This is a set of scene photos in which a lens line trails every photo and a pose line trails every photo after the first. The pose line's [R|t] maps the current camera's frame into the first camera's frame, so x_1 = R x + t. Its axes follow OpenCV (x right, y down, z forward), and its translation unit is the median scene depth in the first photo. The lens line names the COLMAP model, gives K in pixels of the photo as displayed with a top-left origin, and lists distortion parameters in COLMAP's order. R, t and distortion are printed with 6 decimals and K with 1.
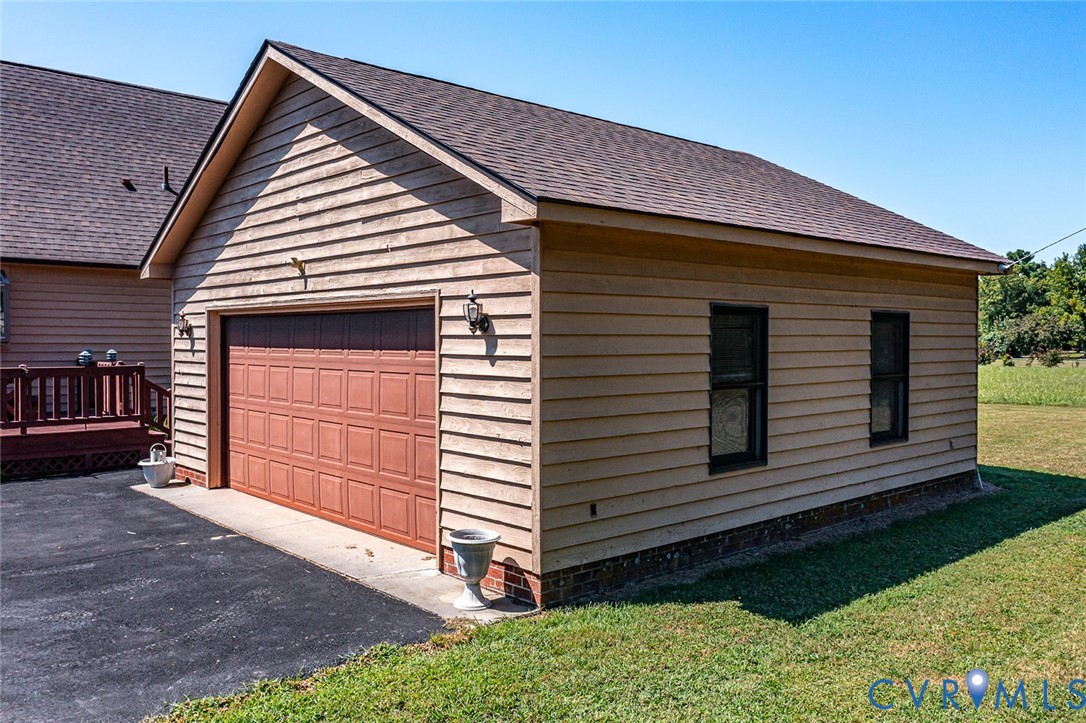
lens RADIAL K [[867.8, 0, 543.6], [0, 867.8, 358.4], [0, 0, 1]] dist [-0.009495, 0.005770]
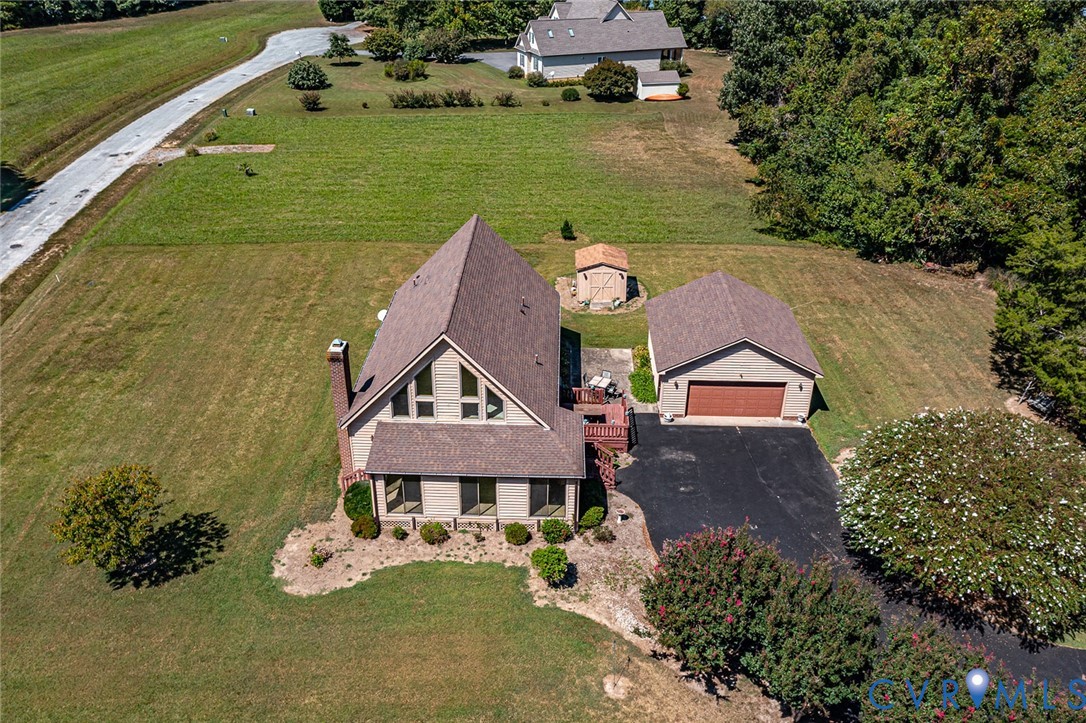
lens RADIAL K [[867.8, 0, 543.6], [0, 867.8, 358.4], [0, 0, 1]] dist [-0.009495, 0.005770]
pose [[0.674524, -0.346955, 0.651644, -3.562409], [0.009448, 0.886669, 0.462308, -2.094108], [-0.738193, -0.305681, 0.601357, -0.907667]]
